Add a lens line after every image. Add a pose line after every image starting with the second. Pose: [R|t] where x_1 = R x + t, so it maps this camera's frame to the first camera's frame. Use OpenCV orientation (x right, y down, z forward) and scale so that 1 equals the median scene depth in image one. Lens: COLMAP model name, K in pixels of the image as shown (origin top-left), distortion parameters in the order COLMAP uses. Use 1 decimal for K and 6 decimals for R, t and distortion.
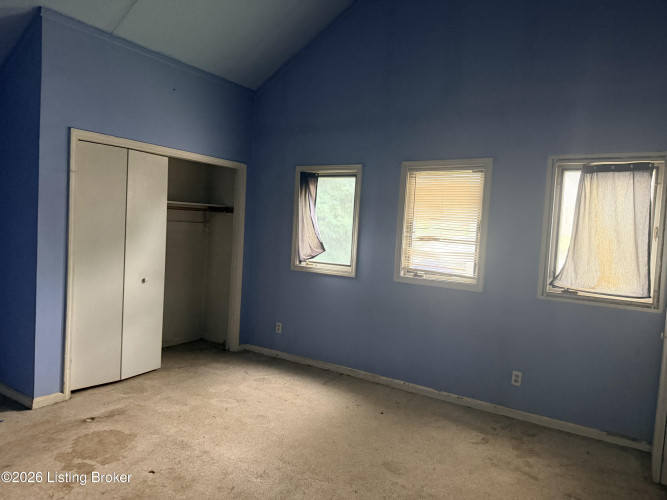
lens RADIAL K [[466.9, 0, 331.2], [0, 466.9, 248.5], [0, 0, 1]] dist [0.050006, -0.073143]
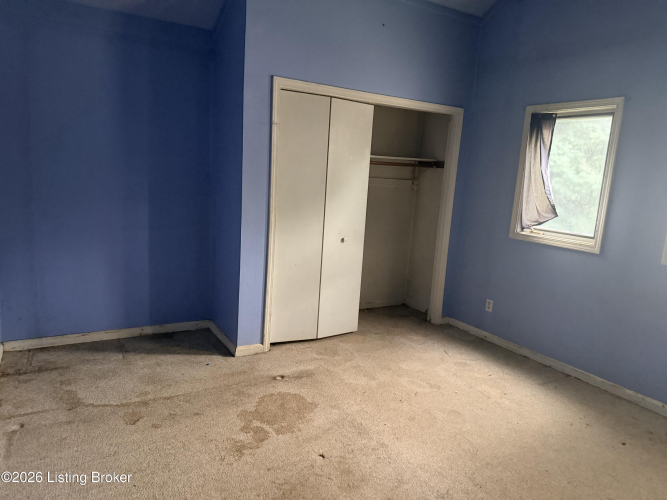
lens RADIAL K [[466.9, 0, 334.3], [0, 466.9, 252.5], [0, 0, 1]] dist [0.050006, -0.073143]
pose [[0.894071, 0.077140, -0.441232, 0.004835], [-0.033873, 0.993882, 0.105122, -0.005111], [0.446642, -0.079040, 0.891215, 0.155442]]
